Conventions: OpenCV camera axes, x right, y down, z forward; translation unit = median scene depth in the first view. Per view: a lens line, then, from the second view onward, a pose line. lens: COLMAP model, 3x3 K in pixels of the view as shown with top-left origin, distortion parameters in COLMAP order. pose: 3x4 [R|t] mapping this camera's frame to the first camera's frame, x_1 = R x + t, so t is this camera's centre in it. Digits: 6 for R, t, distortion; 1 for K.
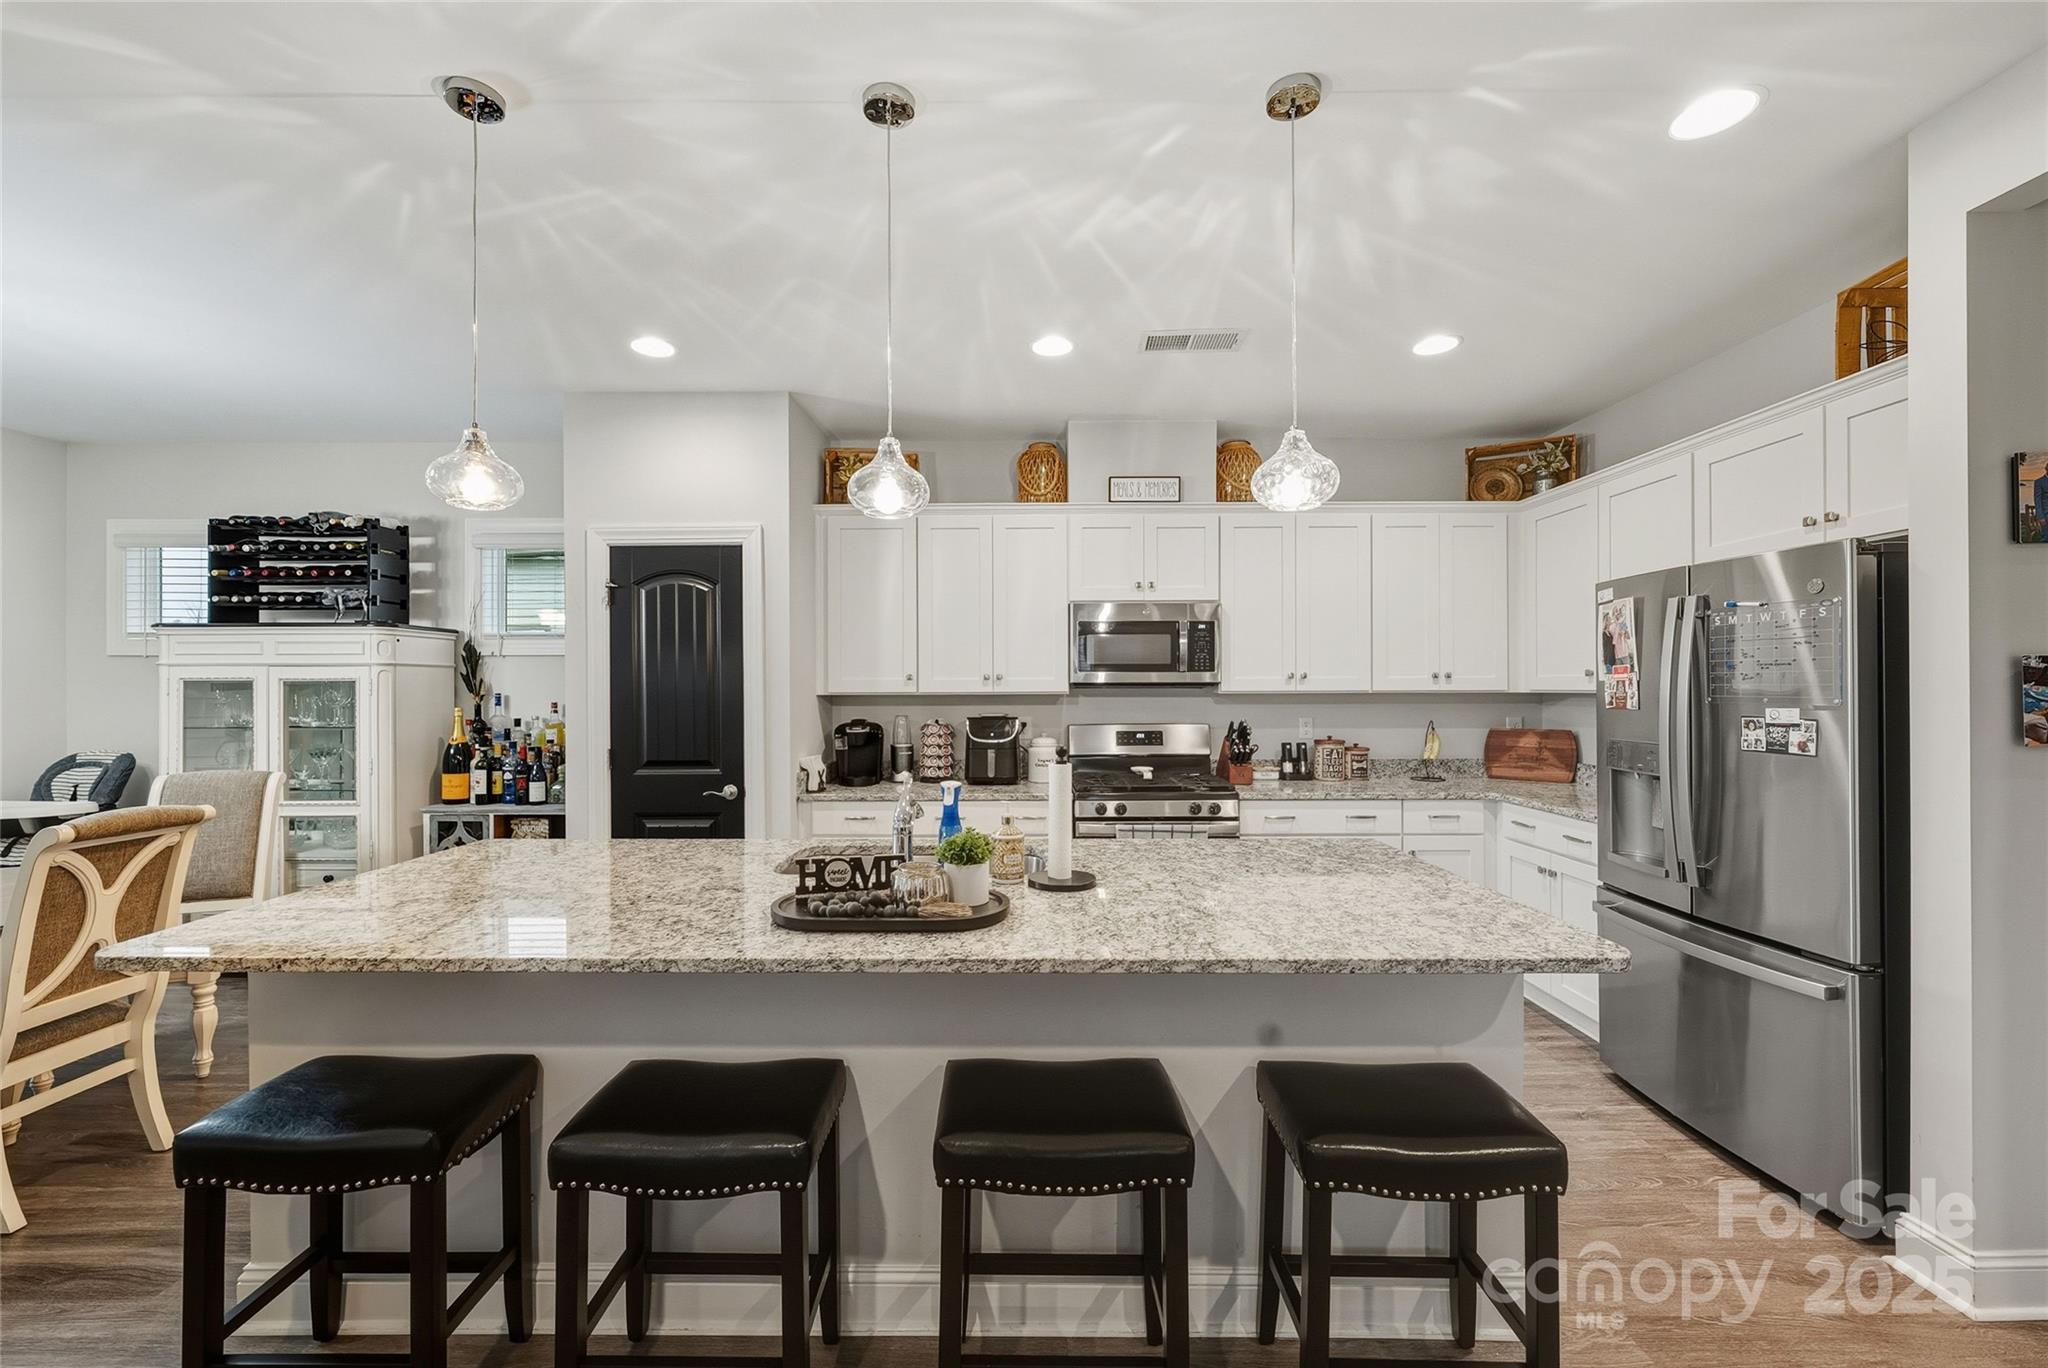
lens RADIAL K [[802.3, 0, 1019.6], [0, 802.3, 689.2], [0, 0, 1]] dist [-0.003464, 0.000286]
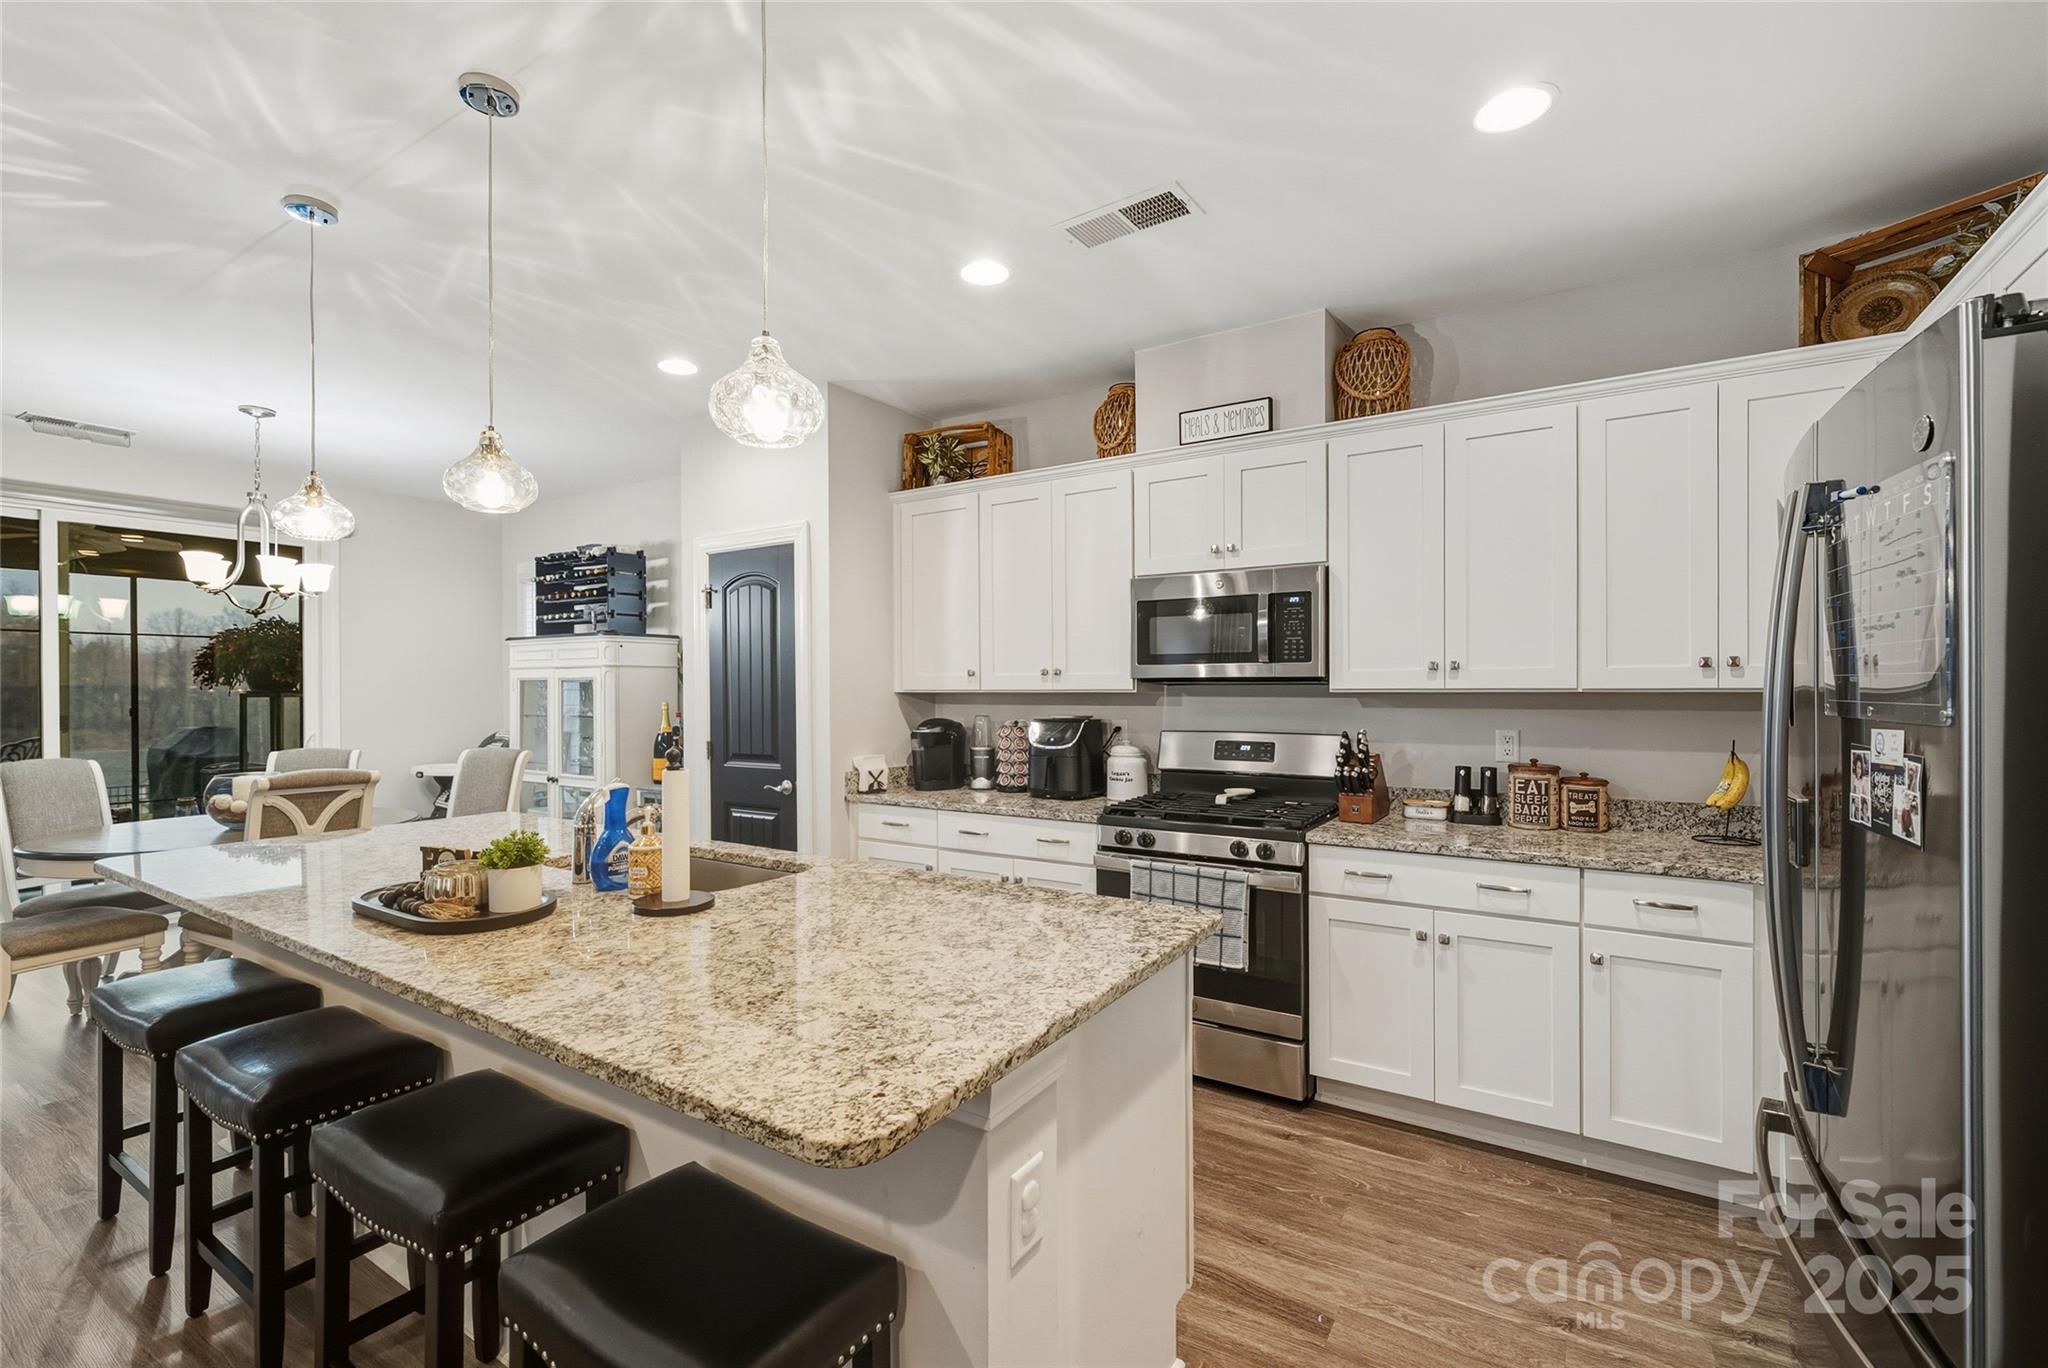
lens RADIAL K [[882.5, 0, 1021.7], [0, 882.5, 692.8], [0, 0, 1]] dist [-0.000921, 0.000362]
pose [[0.844741, 0.003698, -0.535163, 0.440324], [-0.000602, 0.999982, 0.005960, 0.001272], [0.535175, -0.004712, 0.844728, 0.192970]]
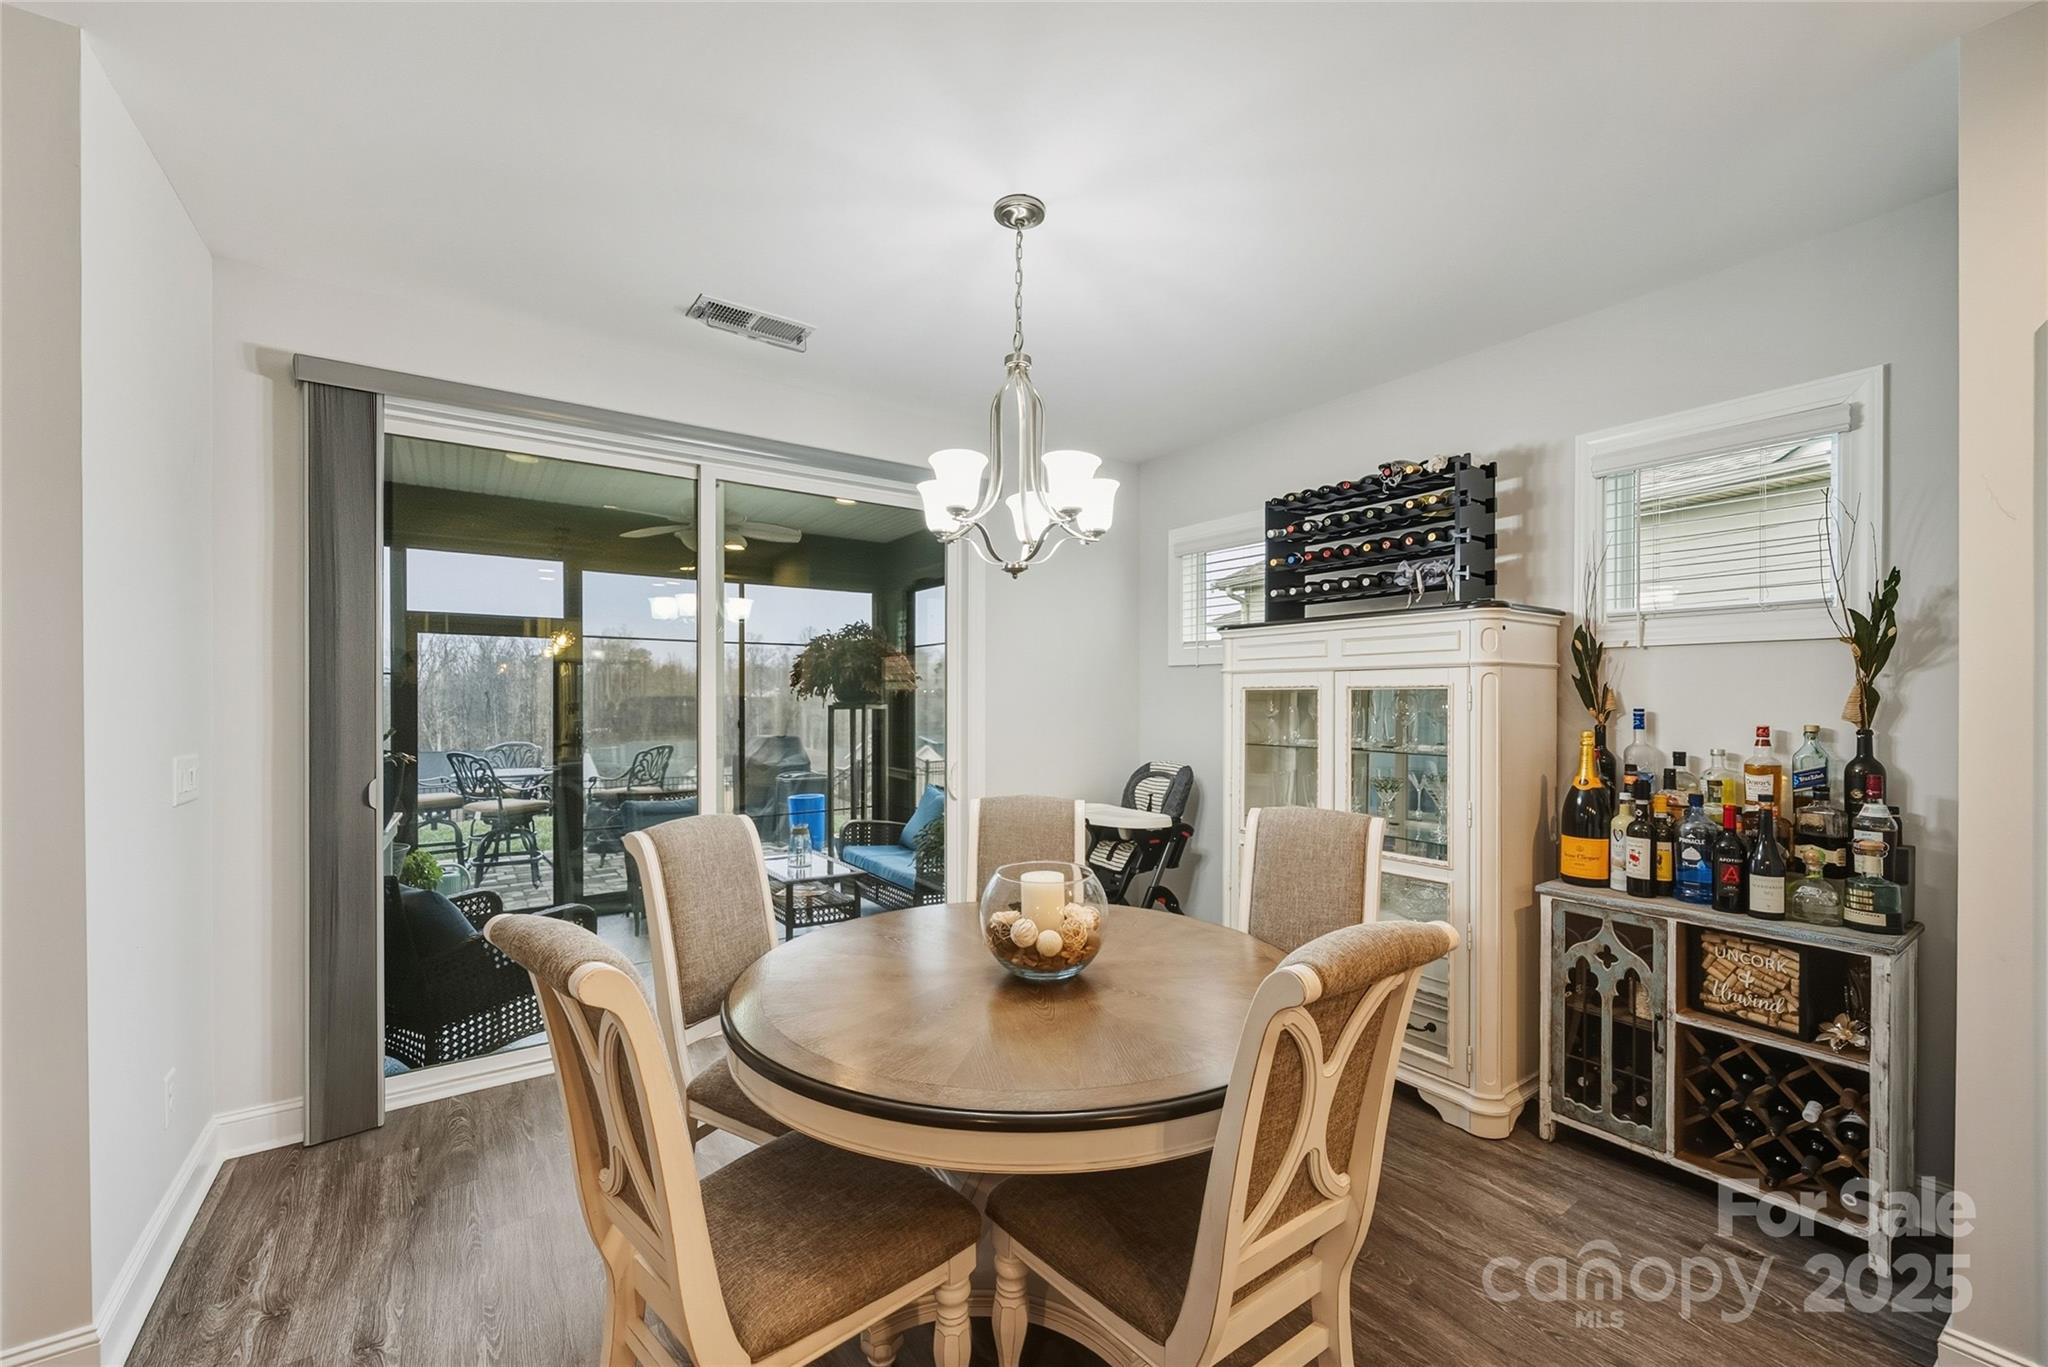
lens RADIAL K [[802.3, 0, 1024.2], [0, 802.3, 702.9], [0, 0, 1]] dist [-0.003464, 0.000286]
pose [[0.579410, 0.007410, -0.815002, -0.456911], [-0.004920, 0.999972, 0.005594, -0.000383], [0.815021, 0.000769, 0.579431, 0.286458]]
